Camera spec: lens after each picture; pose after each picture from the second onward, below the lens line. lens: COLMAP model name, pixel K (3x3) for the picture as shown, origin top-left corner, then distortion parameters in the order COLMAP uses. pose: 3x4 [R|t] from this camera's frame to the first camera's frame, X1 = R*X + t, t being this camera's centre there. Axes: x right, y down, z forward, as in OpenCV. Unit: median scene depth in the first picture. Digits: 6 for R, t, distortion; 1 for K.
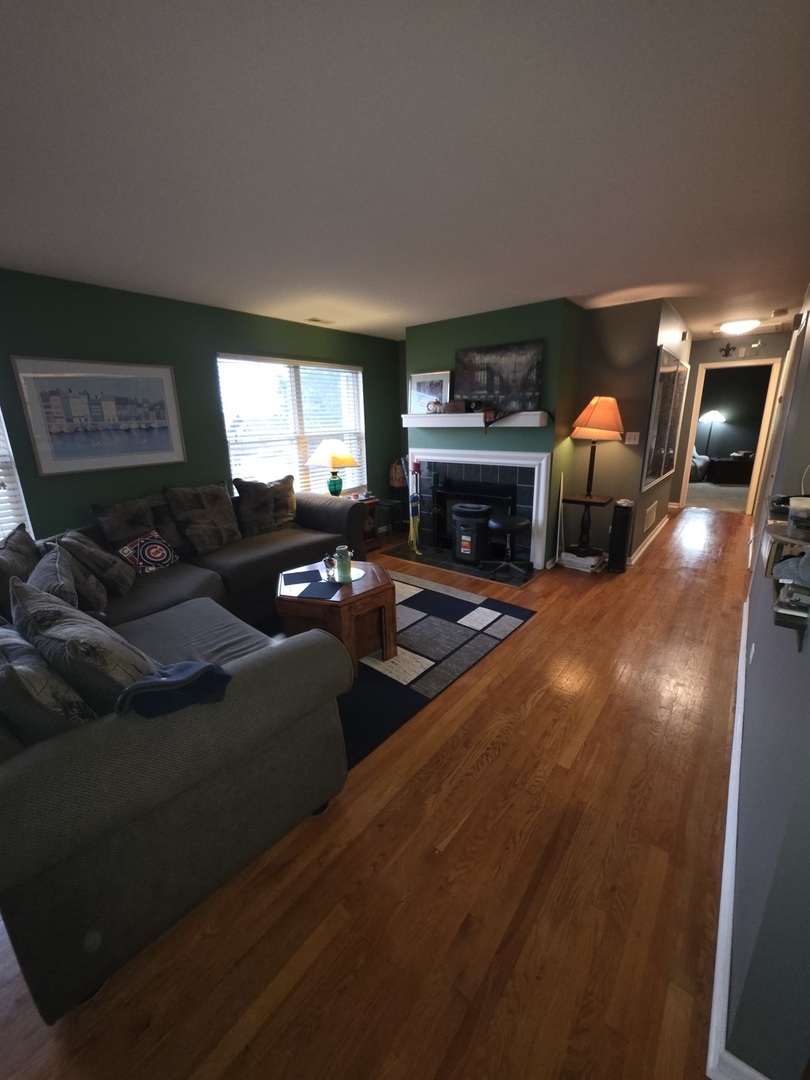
lens RADIAL K [[432.9, 0, 407.4], [0, 432.9, 527.4], [0, 0, 1]] dist [-0.001588, 0.000579]
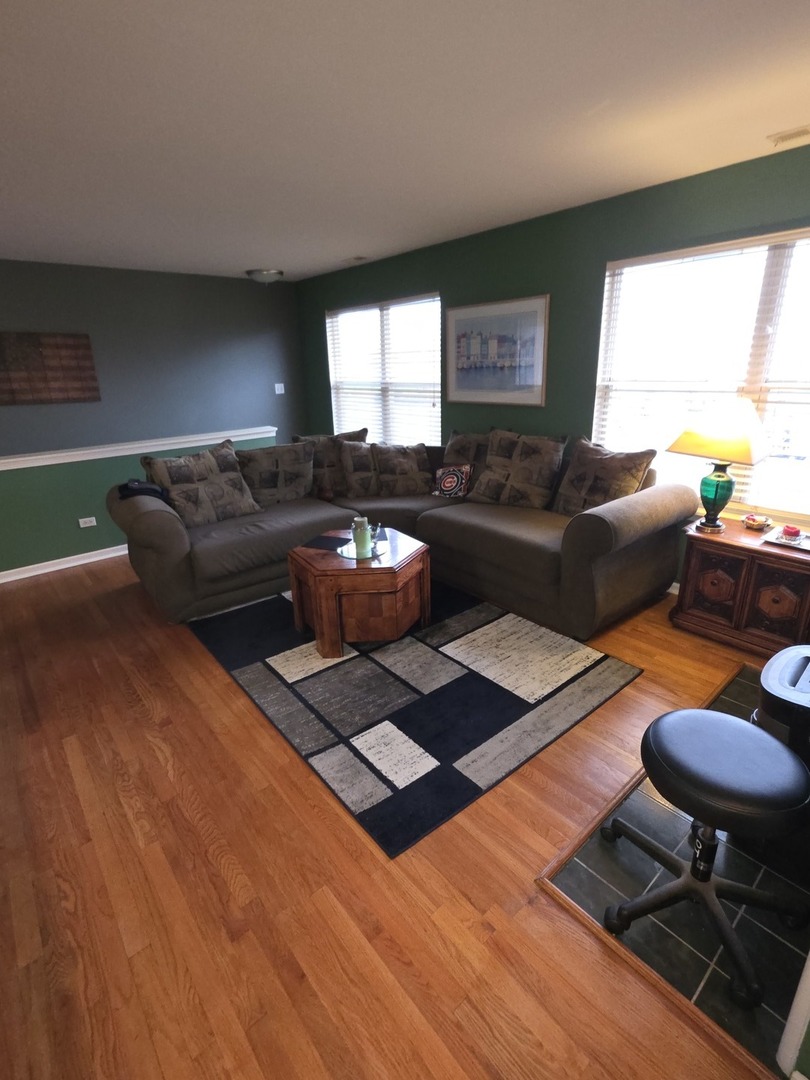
lens RADIAL K [[510.0, 0, 408.3], [0, 510.0, 533.8], [0, 0, 1]] dist [0.001171, 0.000997]
pose [[-0.189653, 0.345538, -0.919040, 0.693244], [-0.207777, 0.900705, 0.381521, -0.301823], [0.959615, 0.263312, -0.099027, 1.064914]]
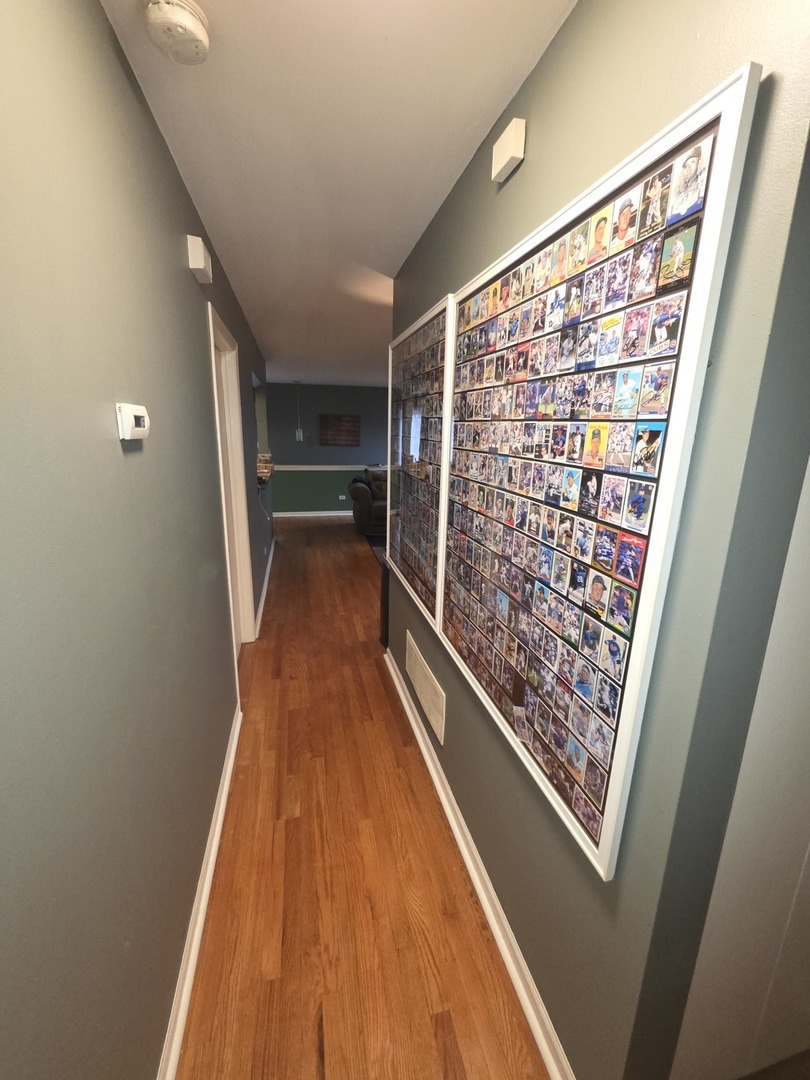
lens RADIAL K [[432.9, 0, 403.5], [0, 432.9, 537.8], [0, 0, 1]] dist [-0.001588, 0.000579]
pose [[-0.622104, 0.201544, -0.756549, 1.421086], [-0.195815, 0.895537, 0.399587, -0.541983], [0.758052, 0.396729, -0.517651, 1.864133]]
